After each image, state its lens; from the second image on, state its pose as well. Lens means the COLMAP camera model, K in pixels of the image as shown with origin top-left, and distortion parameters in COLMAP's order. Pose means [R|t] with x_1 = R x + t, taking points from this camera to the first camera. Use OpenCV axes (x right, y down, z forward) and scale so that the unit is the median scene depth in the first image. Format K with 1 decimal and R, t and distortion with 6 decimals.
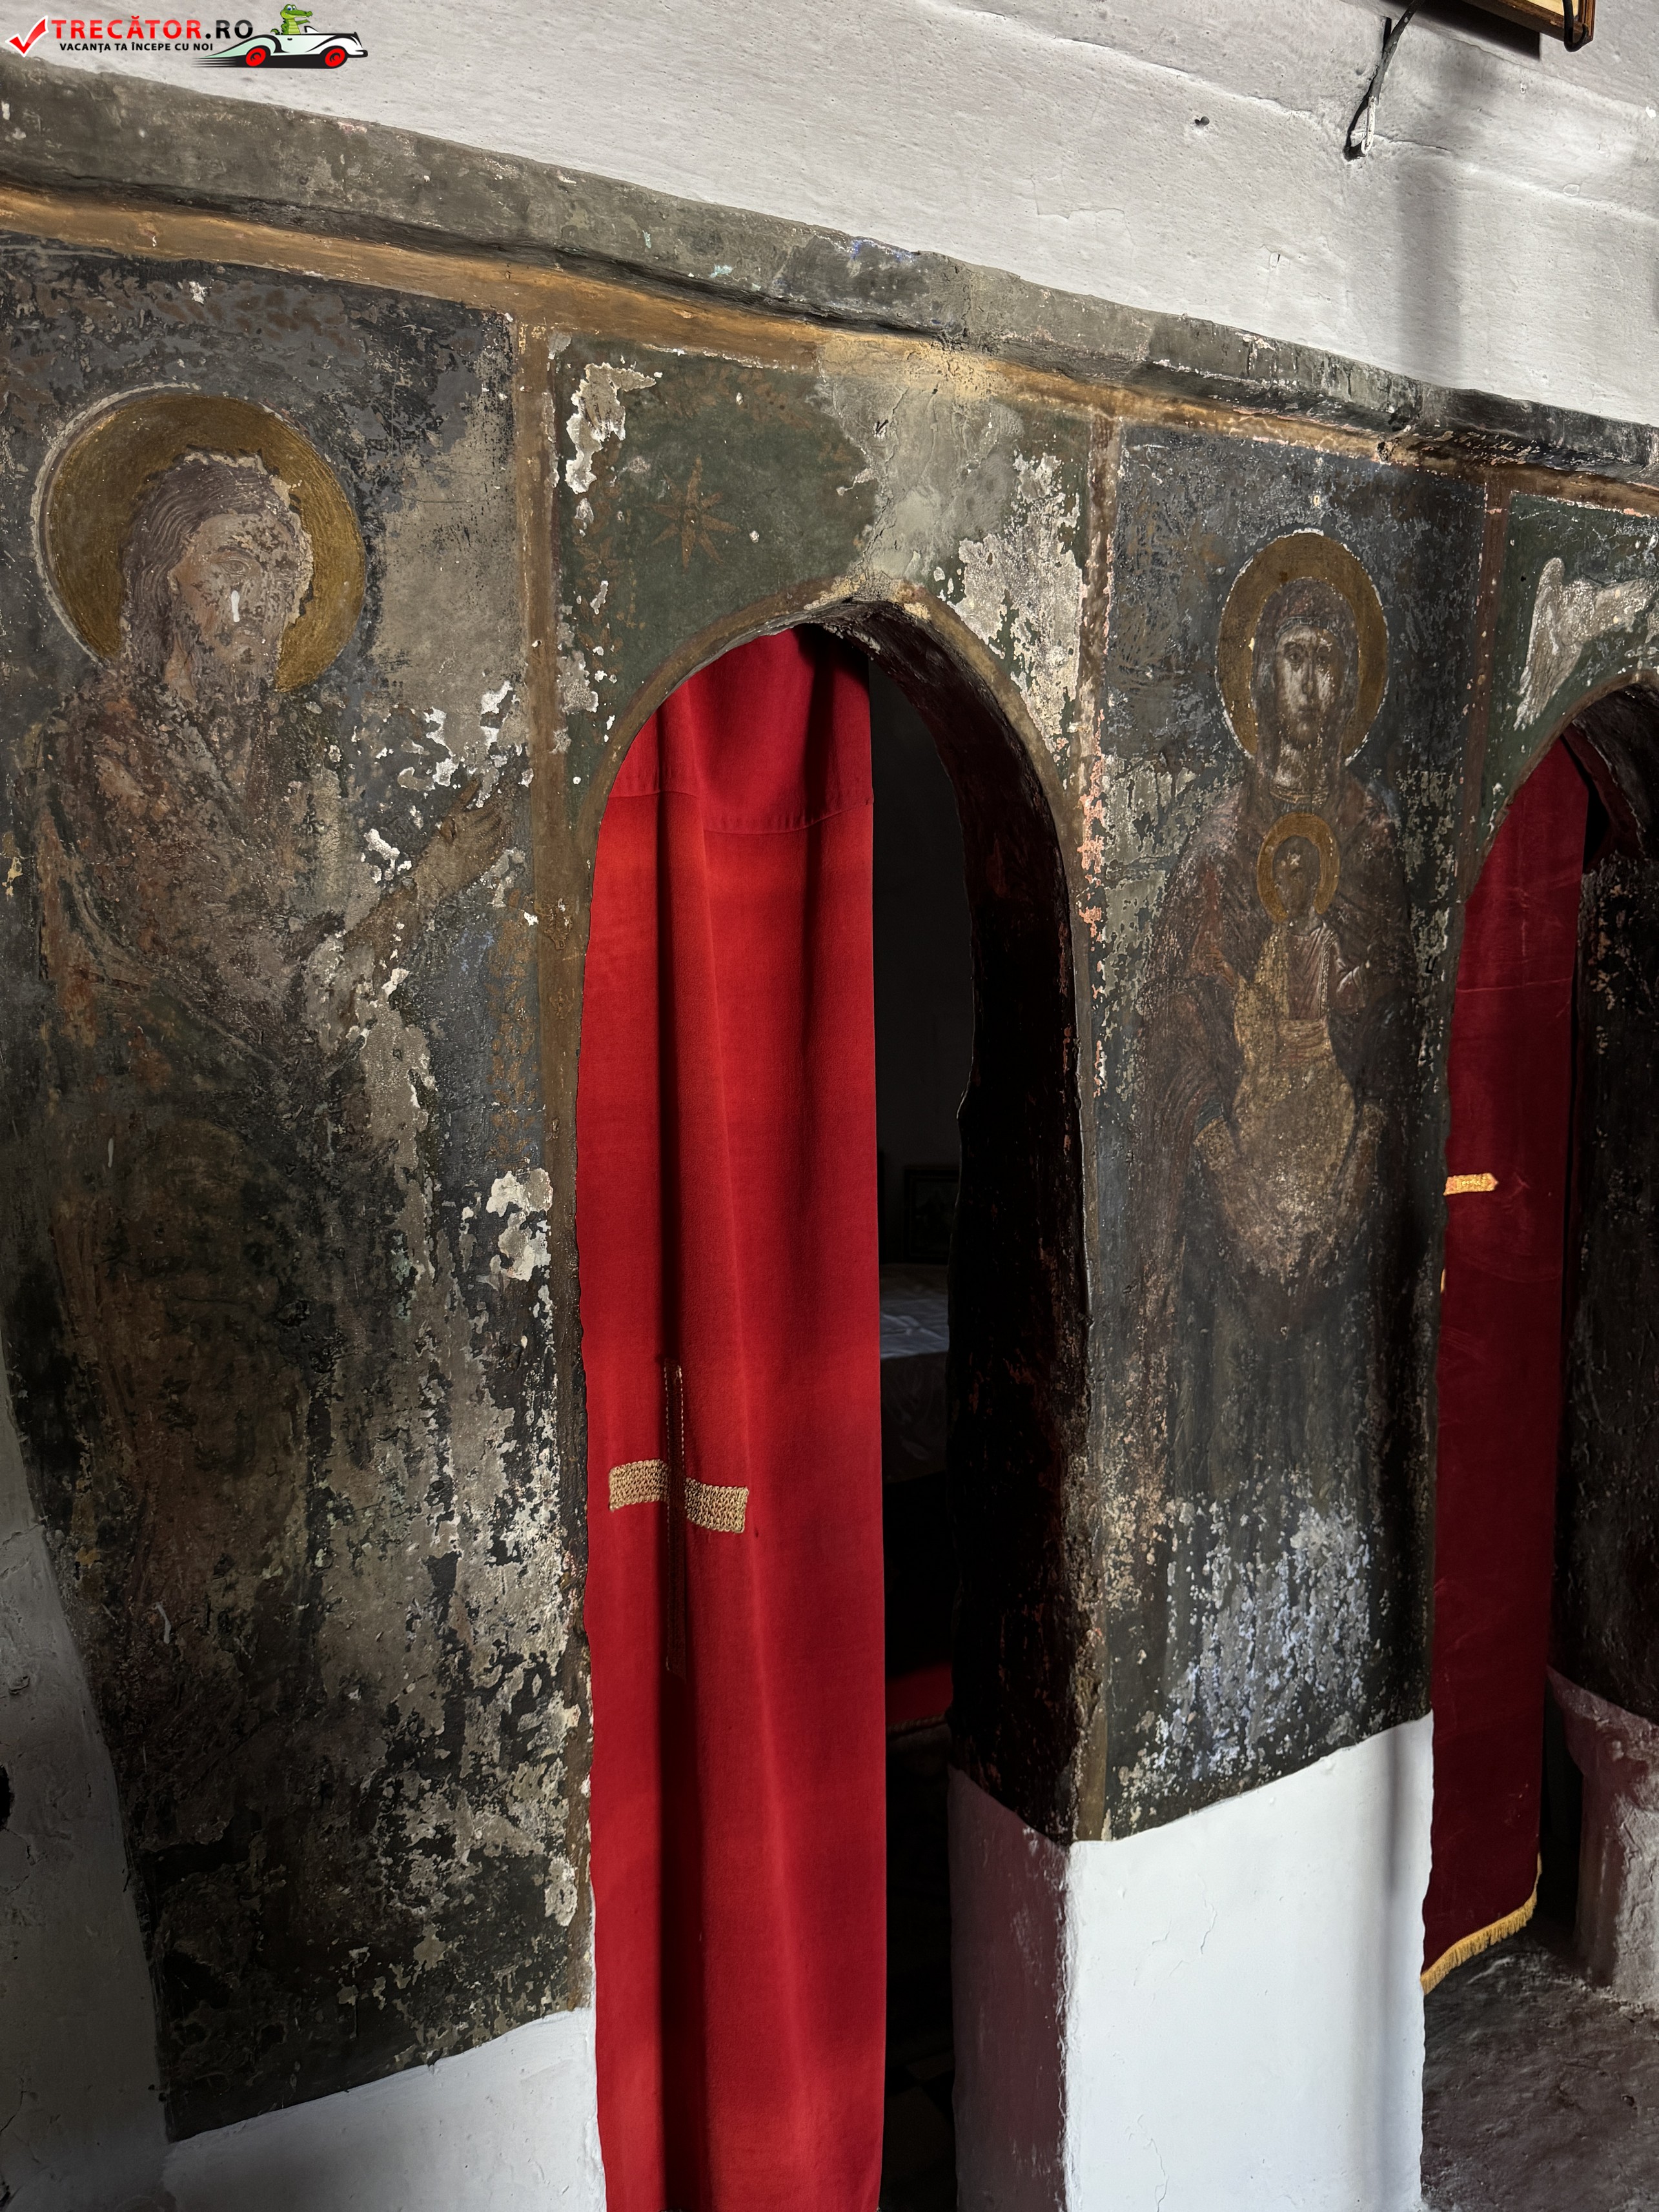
lens RADIAL K [[1568.8, 0, 796.3], [0, 1568.8, 1121.7], [0, 0, 1]] dist [0.046033, -0.060616]
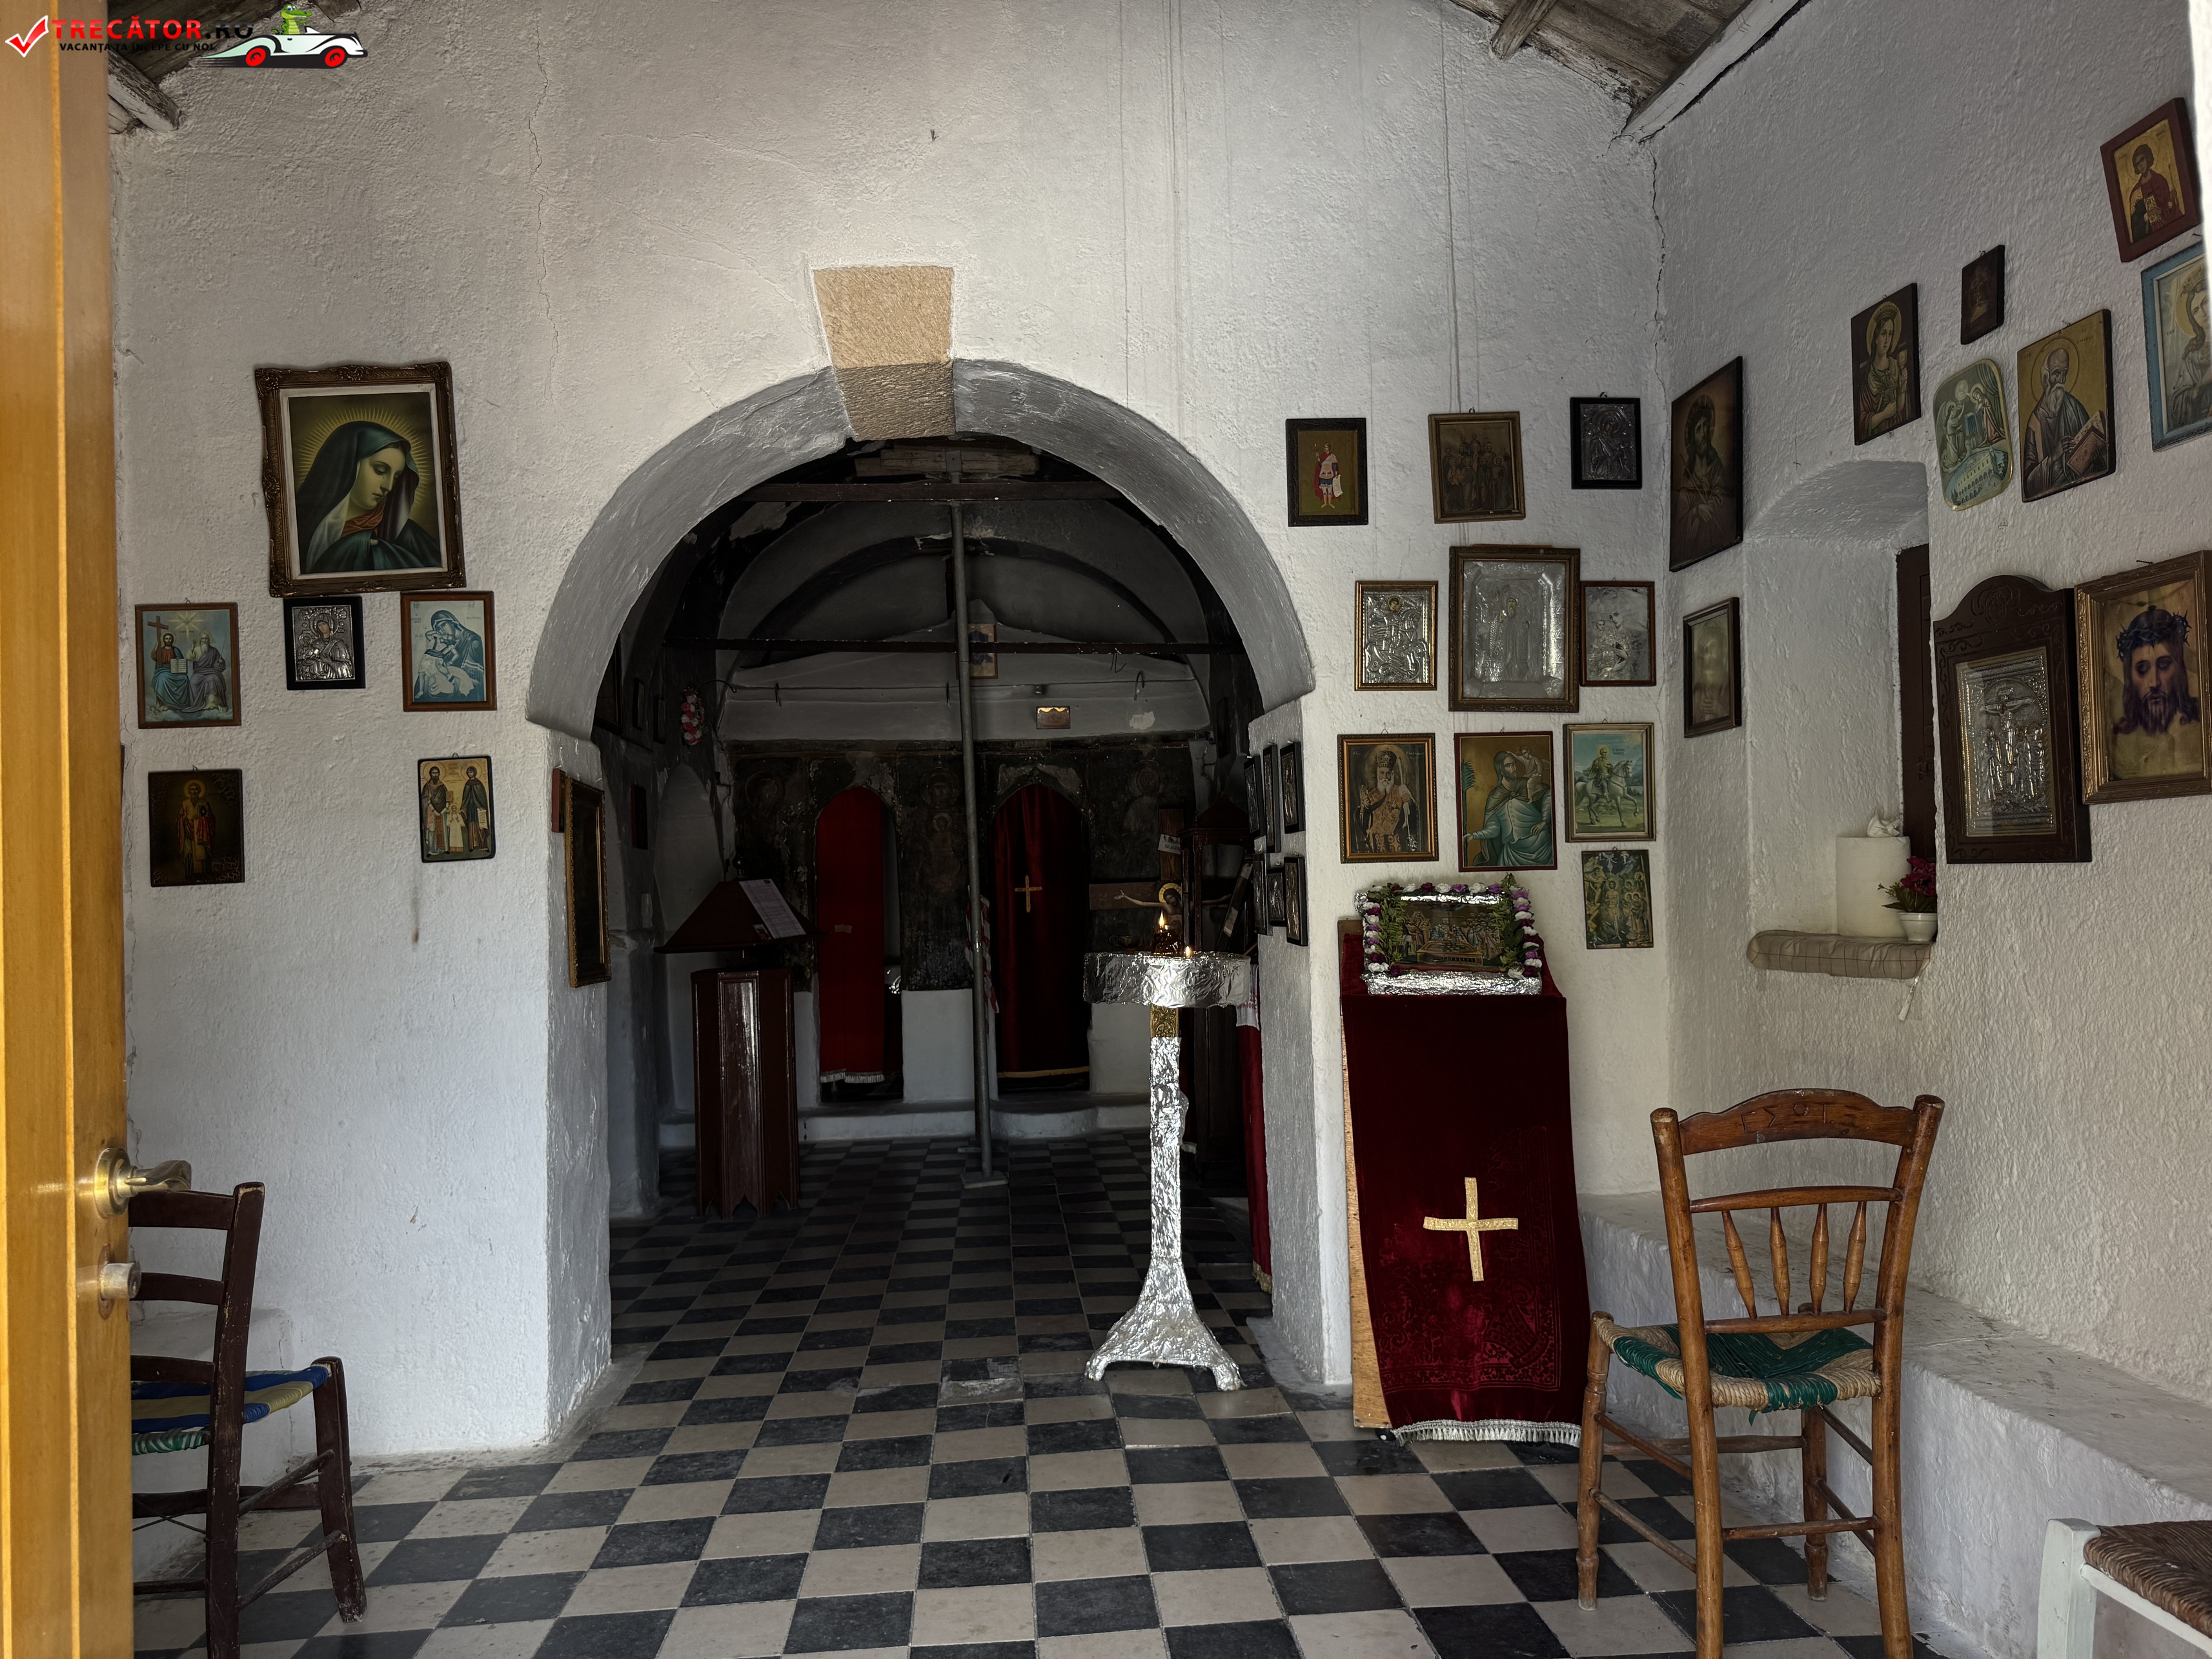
lens RADIAL K [[1568.8, 0, 1110.5], [0, 1568.8, 826.1], [0, 0, 1]] dist [0.046033, -0.060616]
pose [[0.913609, -0.027913, -0.405635, 3.923054], [-0.037795, 0.987491, -0.153077, 0.872455], [0.404834, 0.155184, 0.901126, -4.819148]]
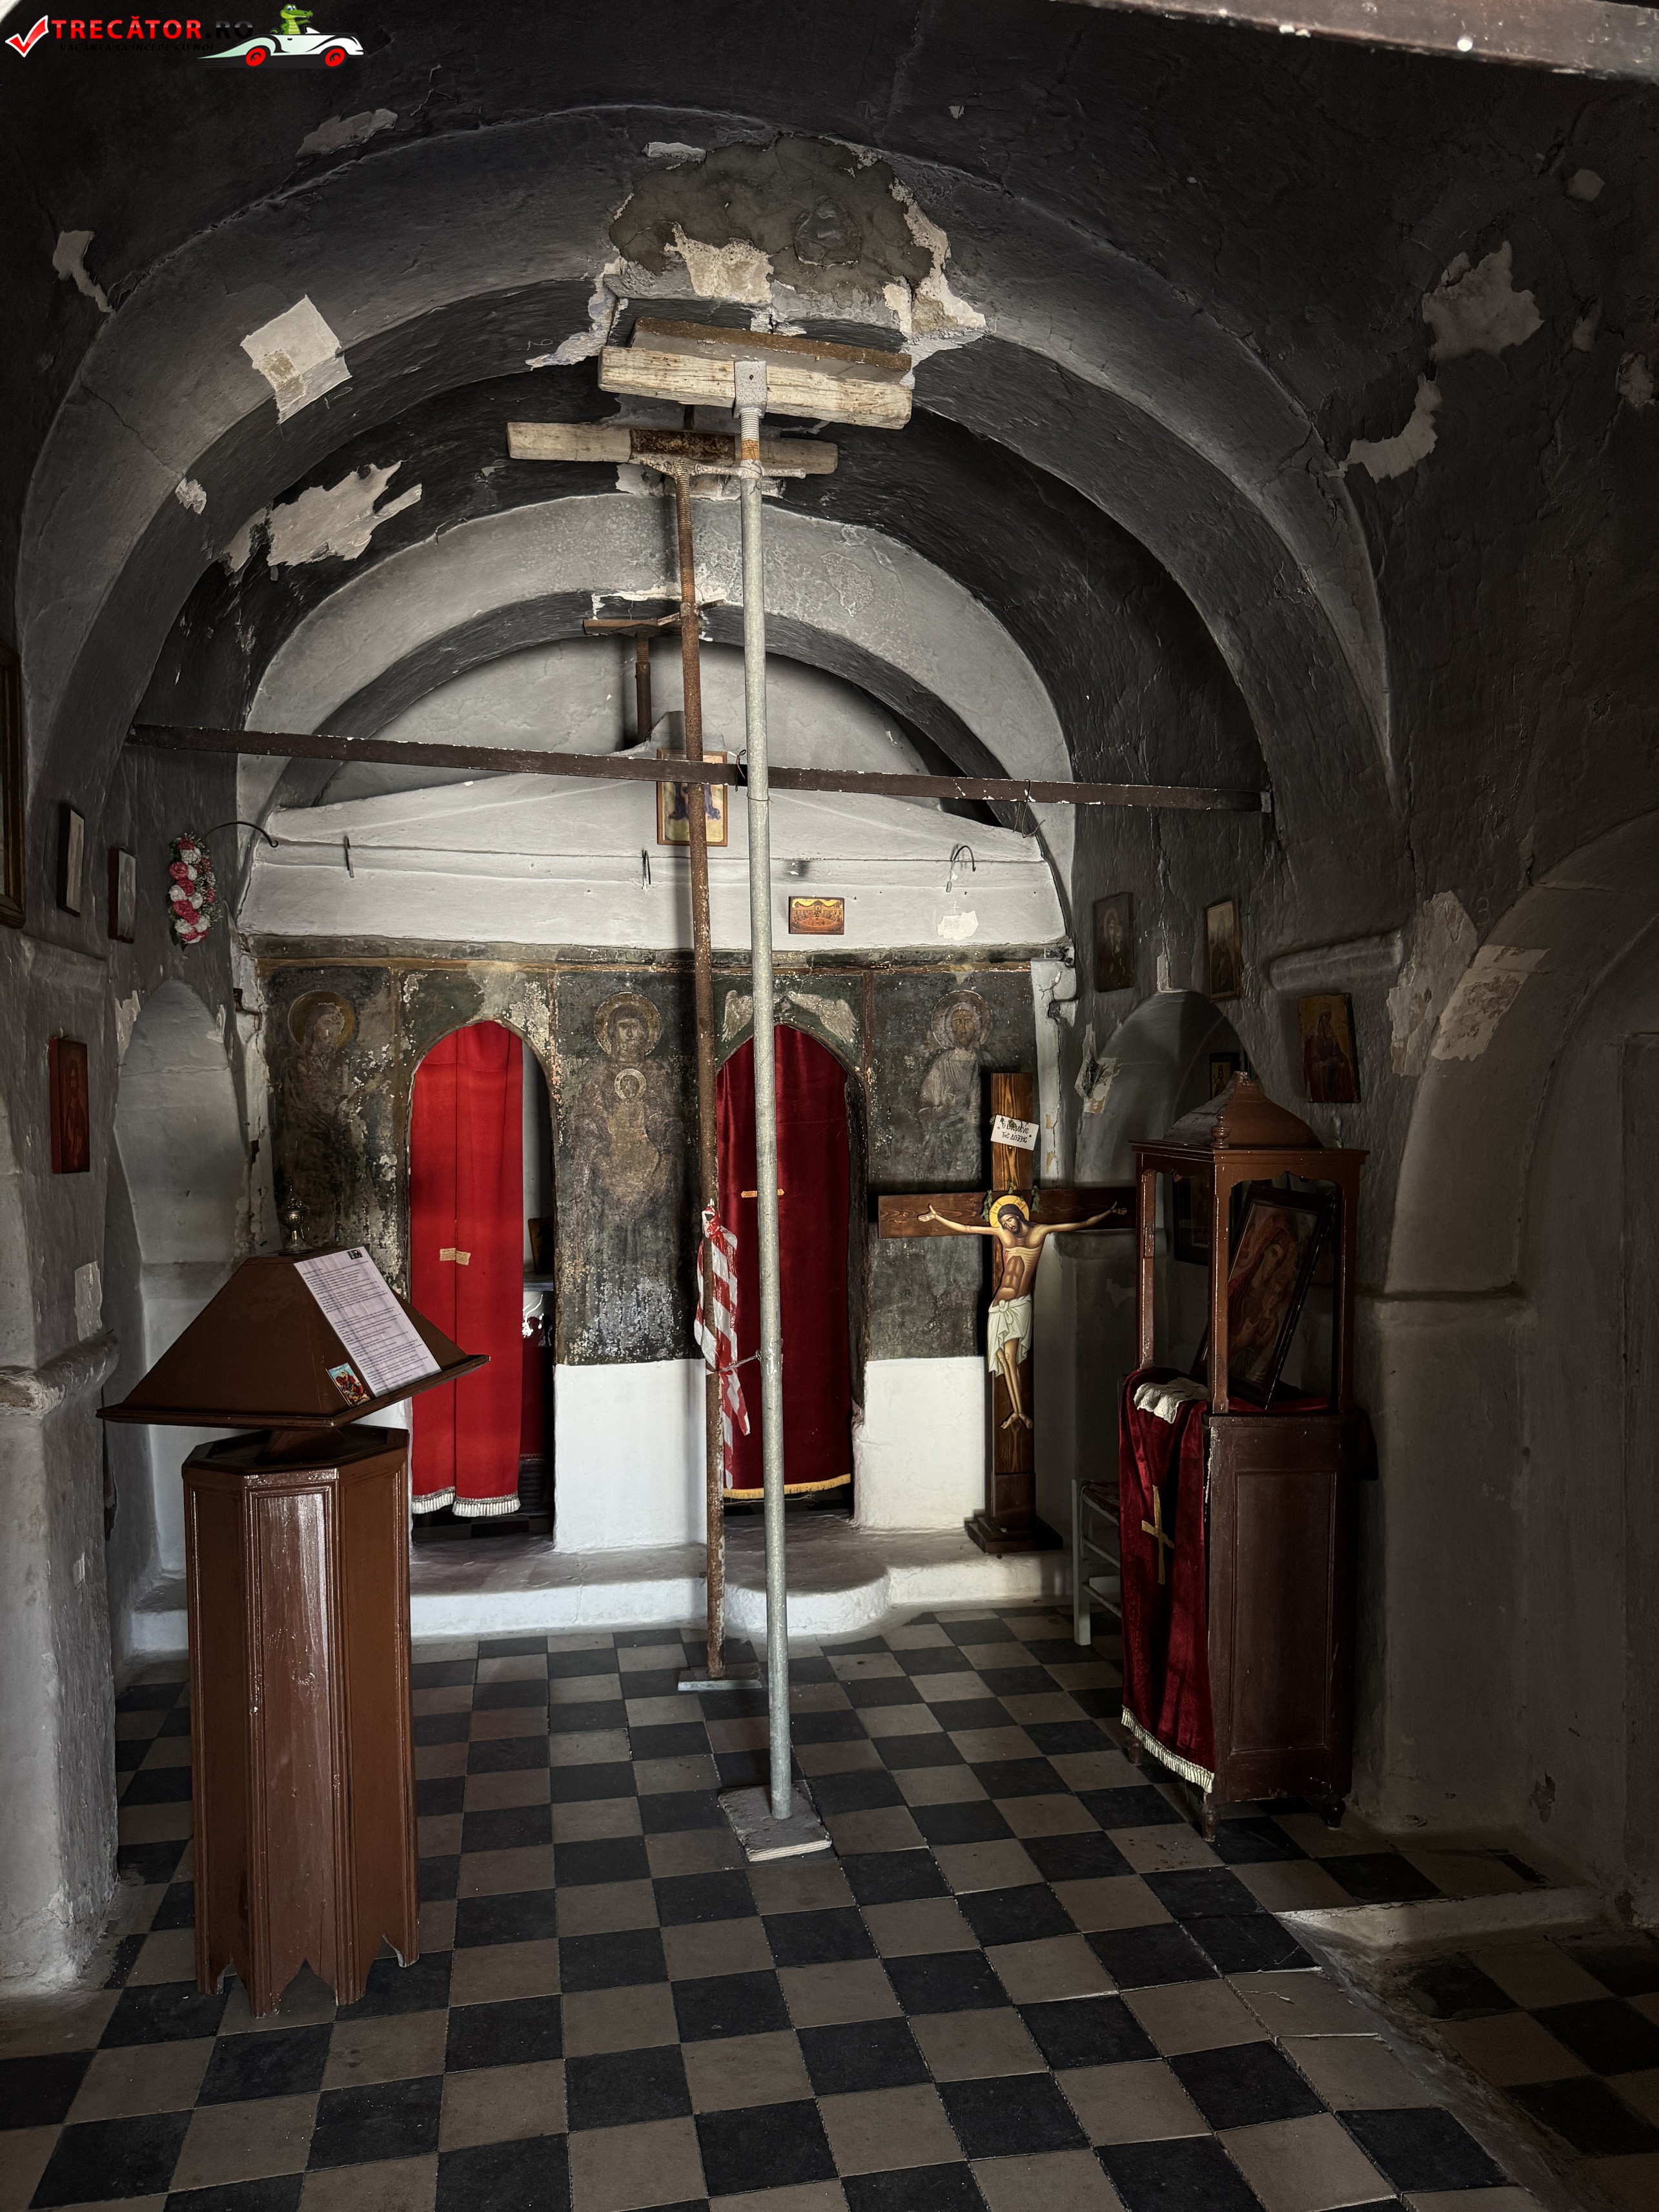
lens RADIAL K [[1568.8, 0, 837.5], [0, 1568.8, 1115.3], [0, 0, 1]] dist [0.046033, -0.060616]
pose [[0.958482, 0.018056, -0.284581, 2.112129], [-0.047452, 0.994178, -0.096744, 0.268691], [0.281177, 0.106231, 0.953758, -2.630880]]
